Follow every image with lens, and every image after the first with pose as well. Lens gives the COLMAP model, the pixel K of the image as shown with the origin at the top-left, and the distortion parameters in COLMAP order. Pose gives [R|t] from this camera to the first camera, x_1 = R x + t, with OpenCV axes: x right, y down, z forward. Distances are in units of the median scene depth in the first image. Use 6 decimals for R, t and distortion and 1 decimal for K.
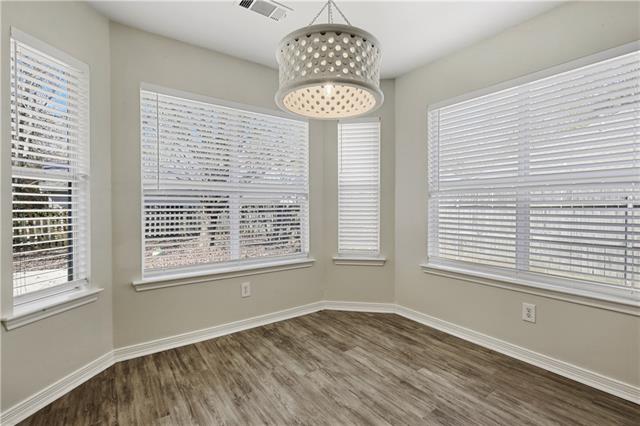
lens RADIAL K [[298.9, 0, 326.9], [0, 298.9, 211.7], [0, 0, 1]] dist [0.001770, 0.000216]
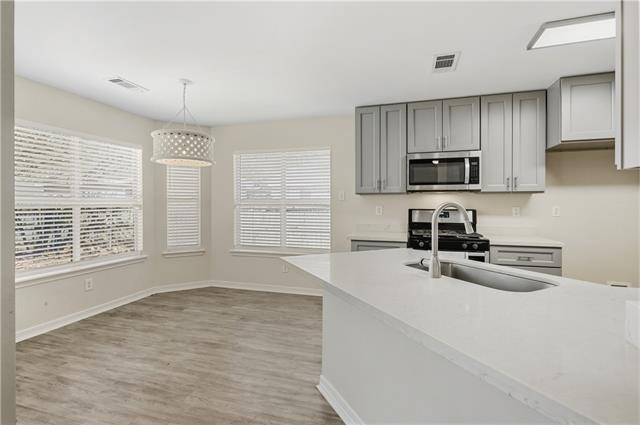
lens RADIAL K [[292.0, 0, 321.7], [0, 292.0, 205.5], [0, 0, 1]] dist [0.000896, 0.000133]
pose [[0.798418, -0.000817, 0.602103, -0.270661], [0.009288, 0.999897, -0.010960, -0.048843], [-0.602032, 0.014343, 0.798343, -0.632039]]
